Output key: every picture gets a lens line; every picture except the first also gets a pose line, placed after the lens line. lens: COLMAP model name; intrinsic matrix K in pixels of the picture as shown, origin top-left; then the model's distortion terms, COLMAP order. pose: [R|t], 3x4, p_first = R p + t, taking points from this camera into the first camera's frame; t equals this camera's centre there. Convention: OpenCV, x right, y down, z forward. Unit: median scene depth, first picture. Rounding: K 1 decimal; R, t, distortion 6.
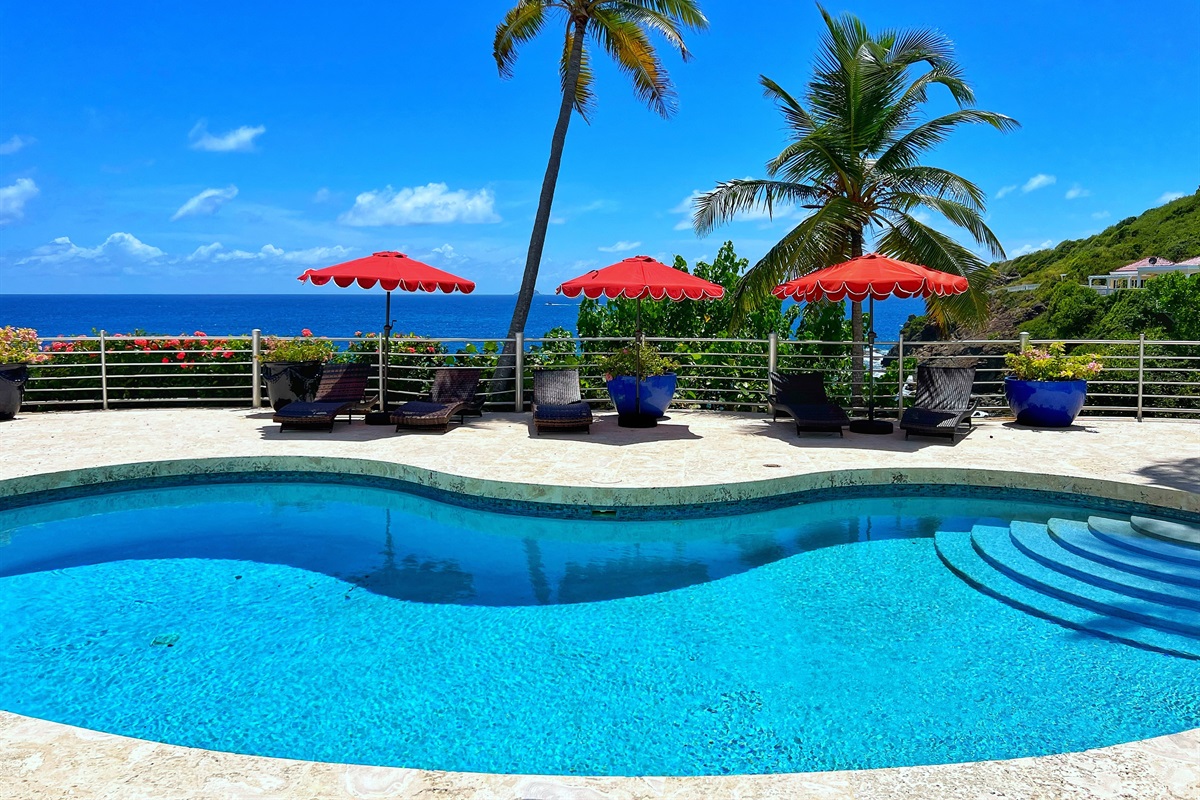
lens RADIAL K [[904.2, 0, 608.1], [0, 904.2, 375.1], [0, 0, 1]] dist [0.059192, -0.067471]
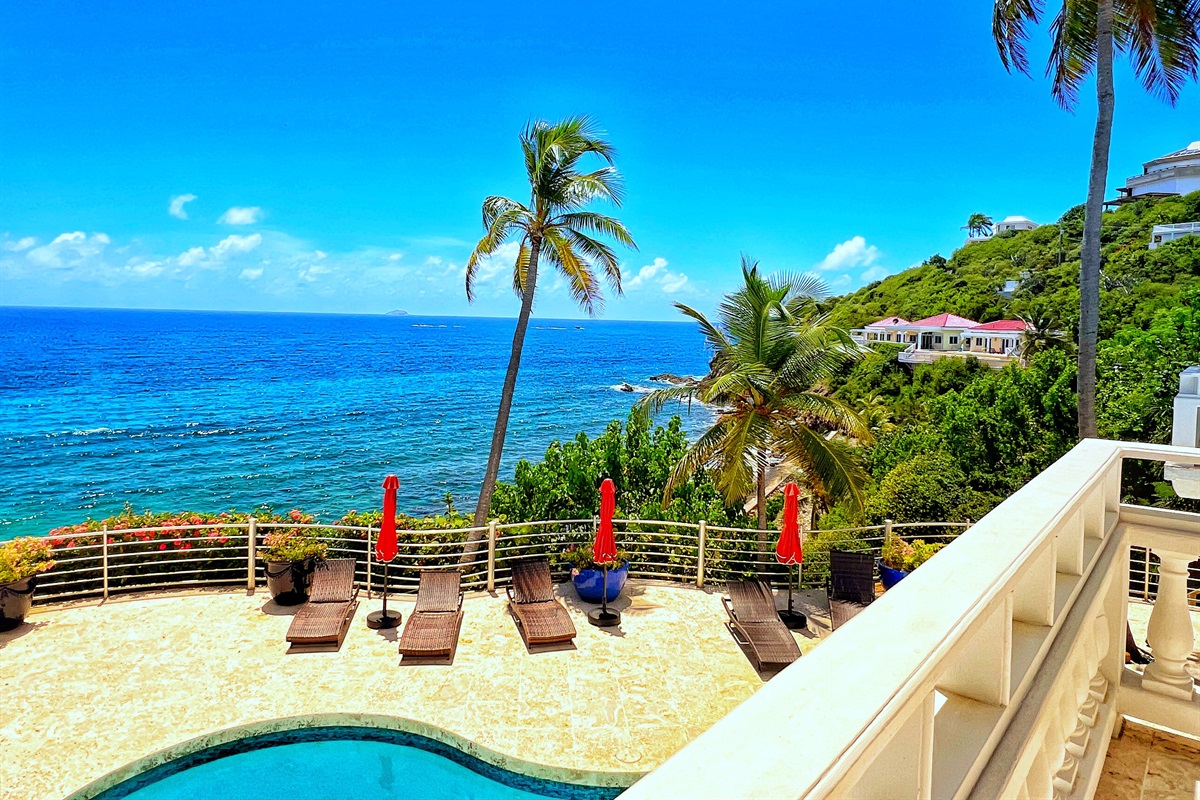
lens RADIAL K [[756.5, 0, 596.4], [0, 756.5, 351.5], [0, 0, 1]] dist [-0.002509, 0.000653]
pose [[0.984359, 0.015852, 0.175457, -0.145552], [-0.010051, 0.999375, -0.033903, -0.244676], [-0.175885, 0.031609, 0.983903, 0.003546]]
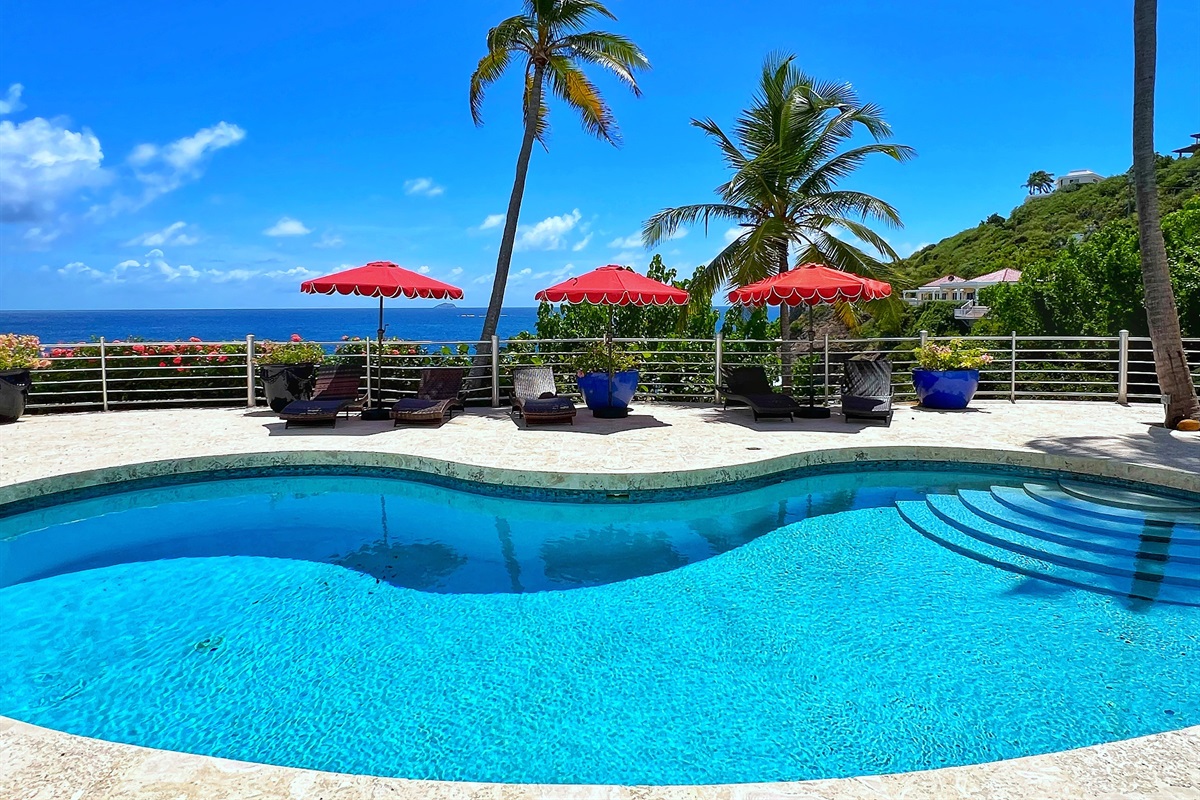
lens RADIAL K [[756.5, 0, 597.7], [0, 756.5, 369.5], [0, 0, 1]] dist [-0.002509, 0.000653]
pose [[0.993698, -0.014456, 0.111158, -0.079661], [0.015183, 0.999868, -0.005699, 0.002916], [-0.111061, 0.007351, 0.993786, 0.060166]]
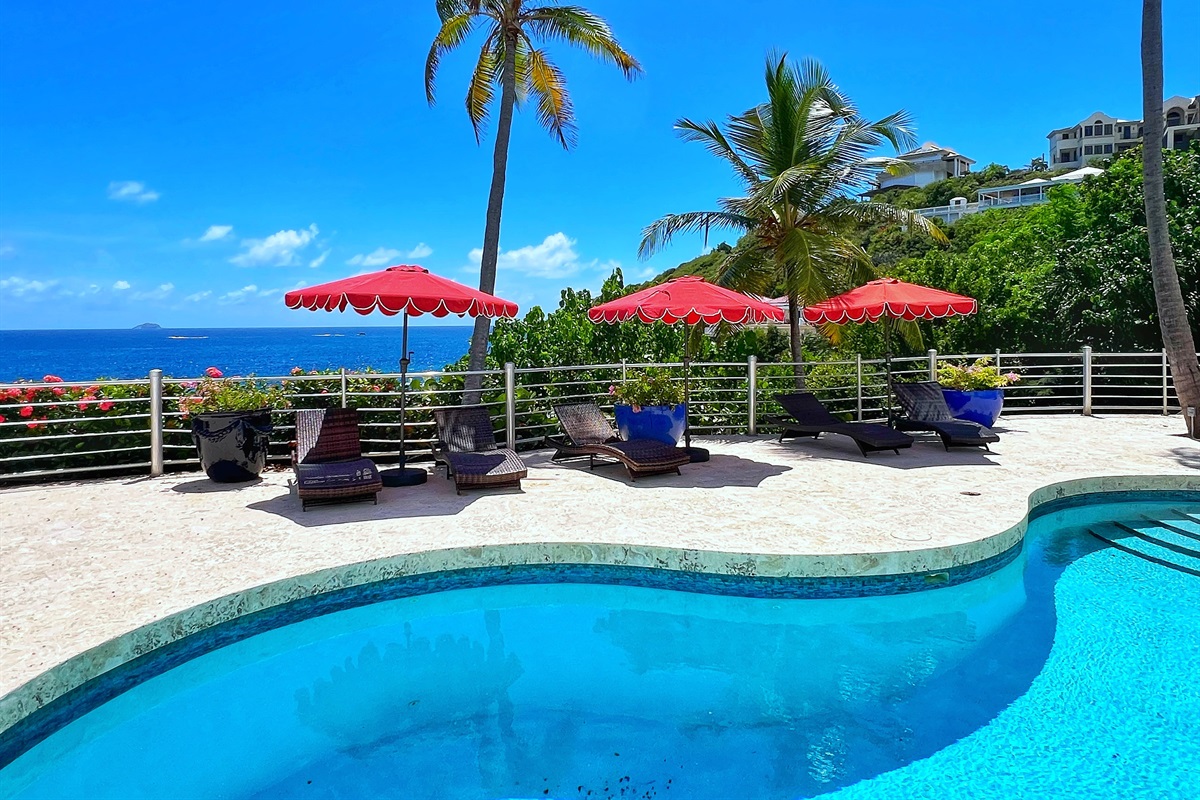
lens RADIAL K [[756.5, 0, 582.5], [0, 756.5, 356.4], [0, 0, 1]] dist [-0.002509, 0.000653]
pose [[0.902108, -0.026443, 0.430700, -0.361475], [0.047844, 0.998096, -0.038931, -0.021914], [-0.428850, 0.055726, 0.901655, 0.316809]]
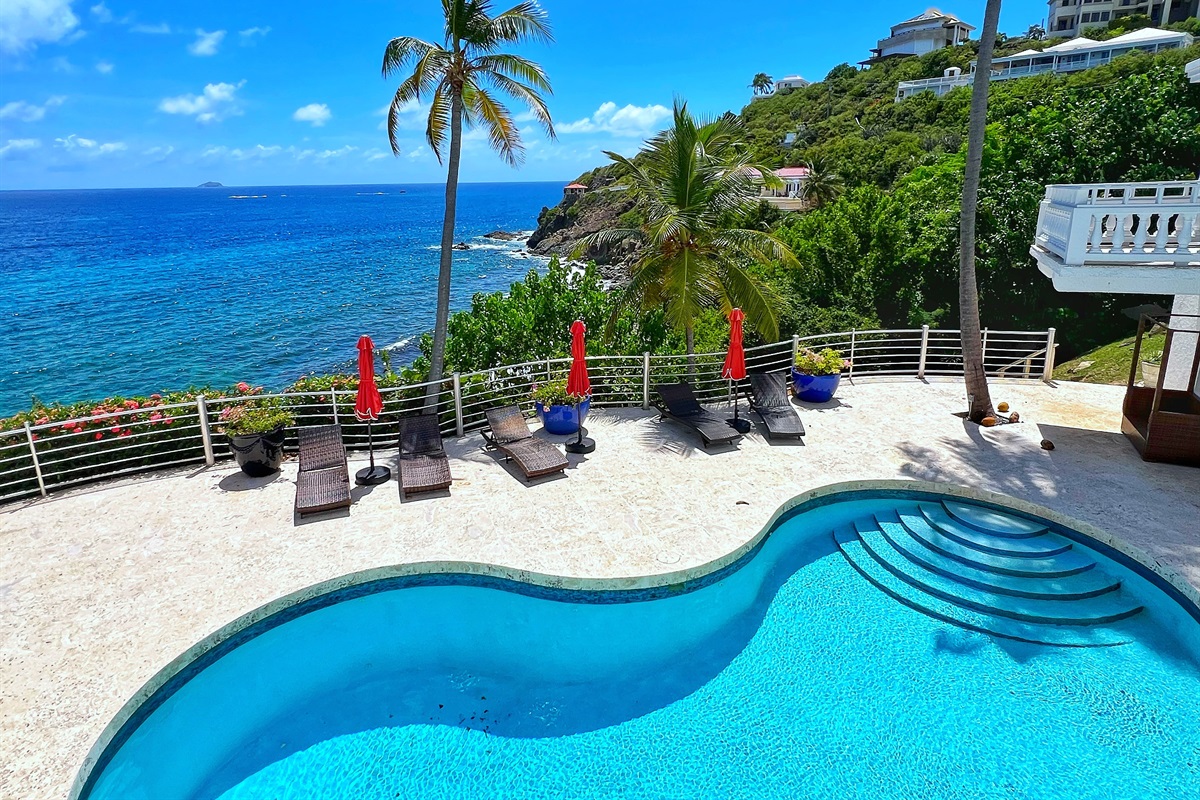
lens RADIAL K [[676.5, 0, 591.1], [0, 676.5, 354.8], [0, 0, 1]] dist [-0.004293, 0.002766]
pose [[0.911696, -0.117662, 0.393658, -0.295188], [0.049632, 0.982640, 0.178760, -0.229775], [-0.407858, -0.143437, 0.901708, 0.122061]]
